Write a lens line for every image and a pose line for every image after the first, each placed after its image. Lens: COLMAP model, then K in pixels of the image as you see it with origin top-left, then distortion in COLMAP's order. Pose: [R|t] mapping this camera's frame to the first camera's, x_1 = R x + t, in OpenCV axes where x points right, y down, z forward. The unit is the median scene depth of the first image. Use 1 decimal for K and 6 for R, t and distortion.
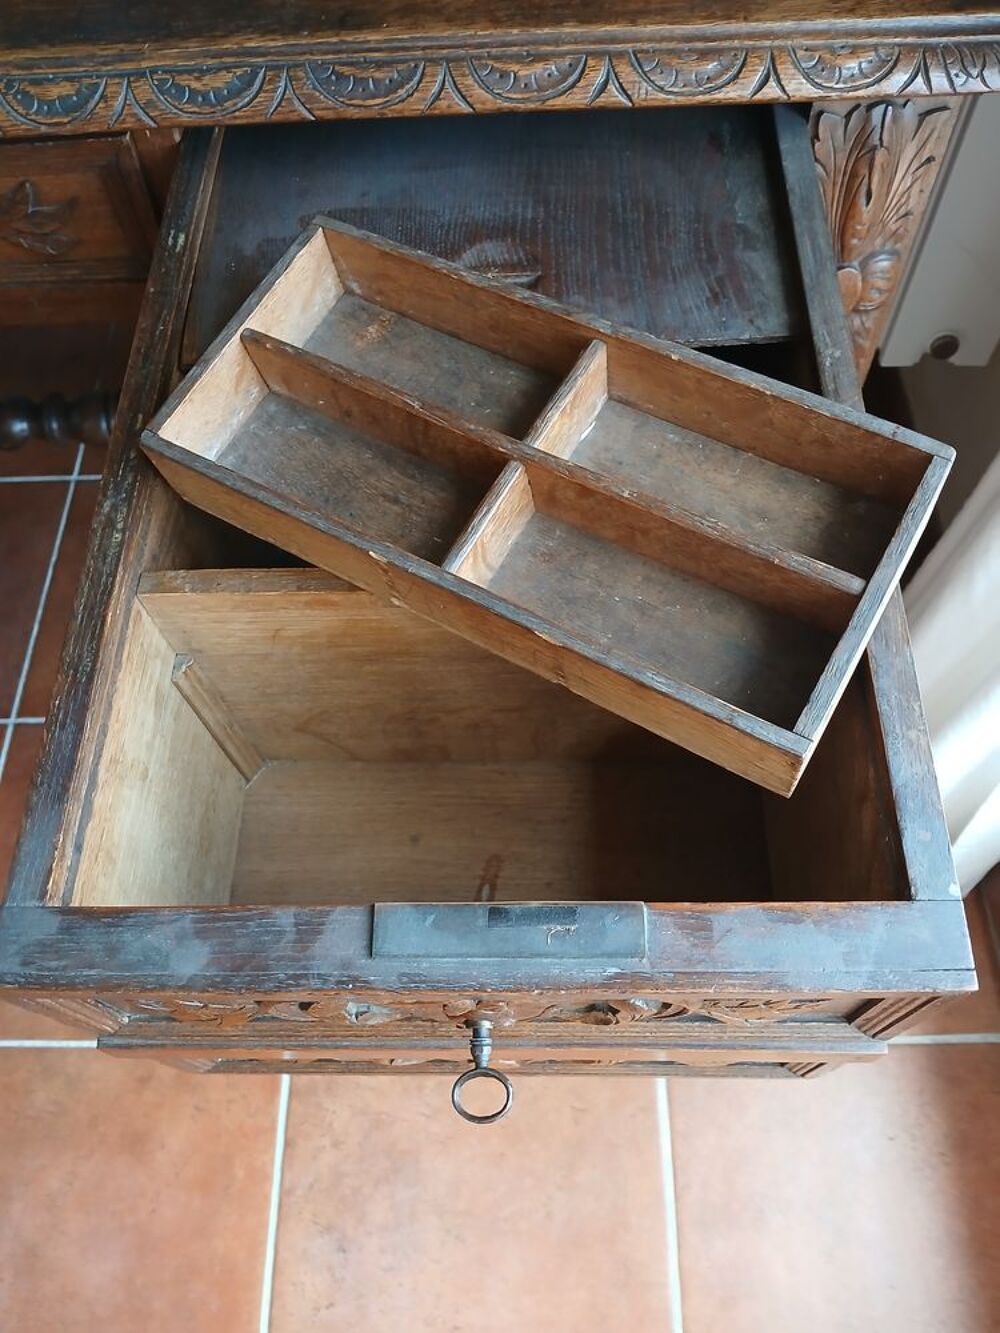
lens RADIAL K [[1012.8, 0, 503.1], [0, 1012.8, 705.7], [0, 0, 1]] dist [0.003620, -0.056243]
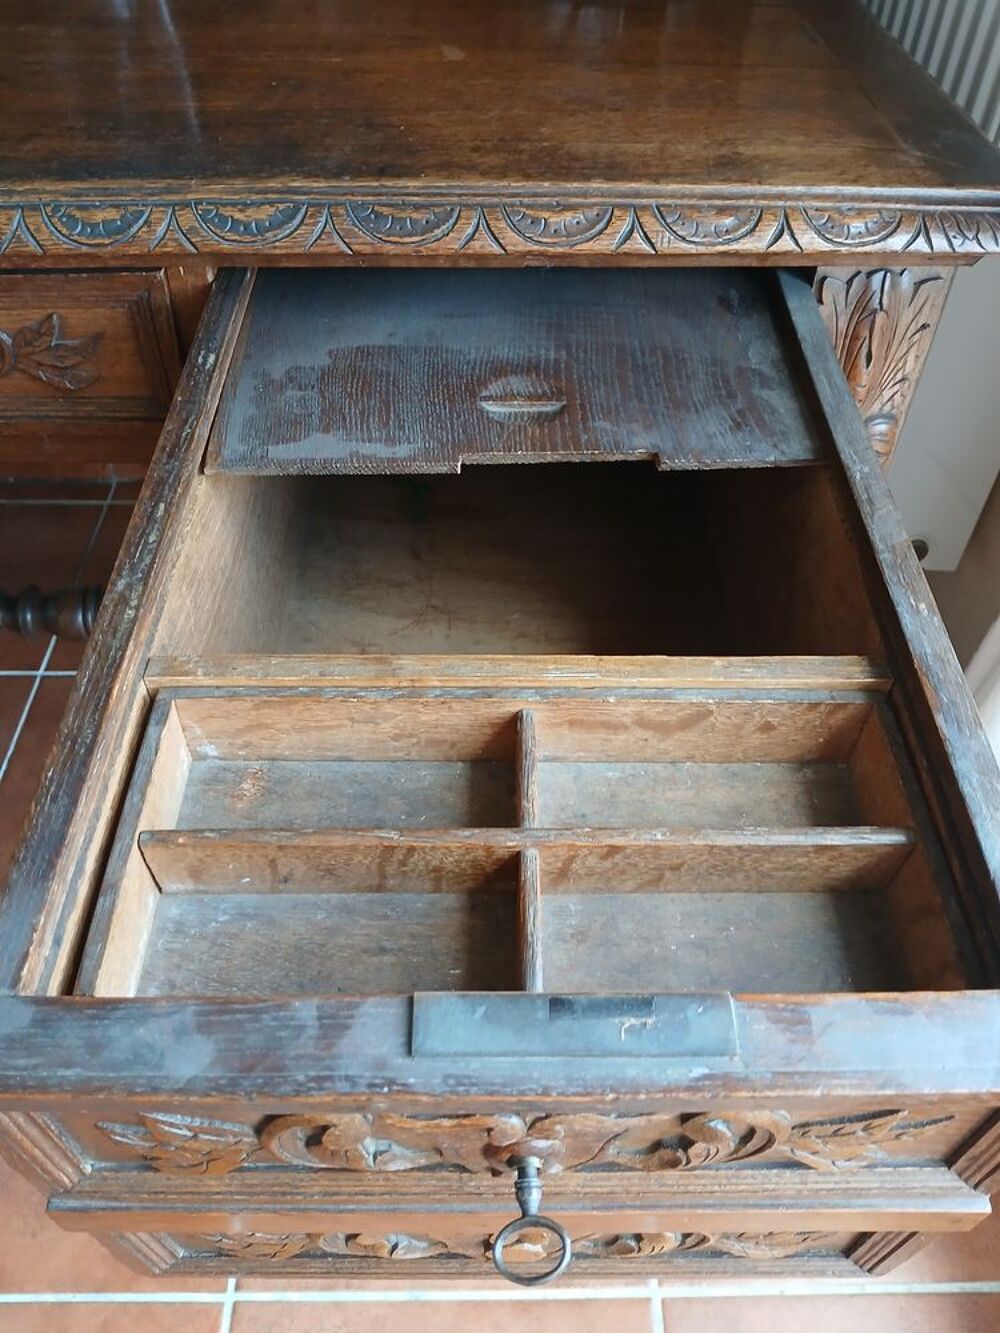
lens RADIAL K [[1029.0, 0, 524.6], [0, 1029.0, 666.5], [0, 0, 1]] dist [0.055756, -0.164523]
pose [[0.998697, 0.020000, 0.046954, -0.052026], [-0.008156, 0.970732, -0.240025, 0.088640], [-0.050380, 0.239330, 0.969630, 0.058524]]
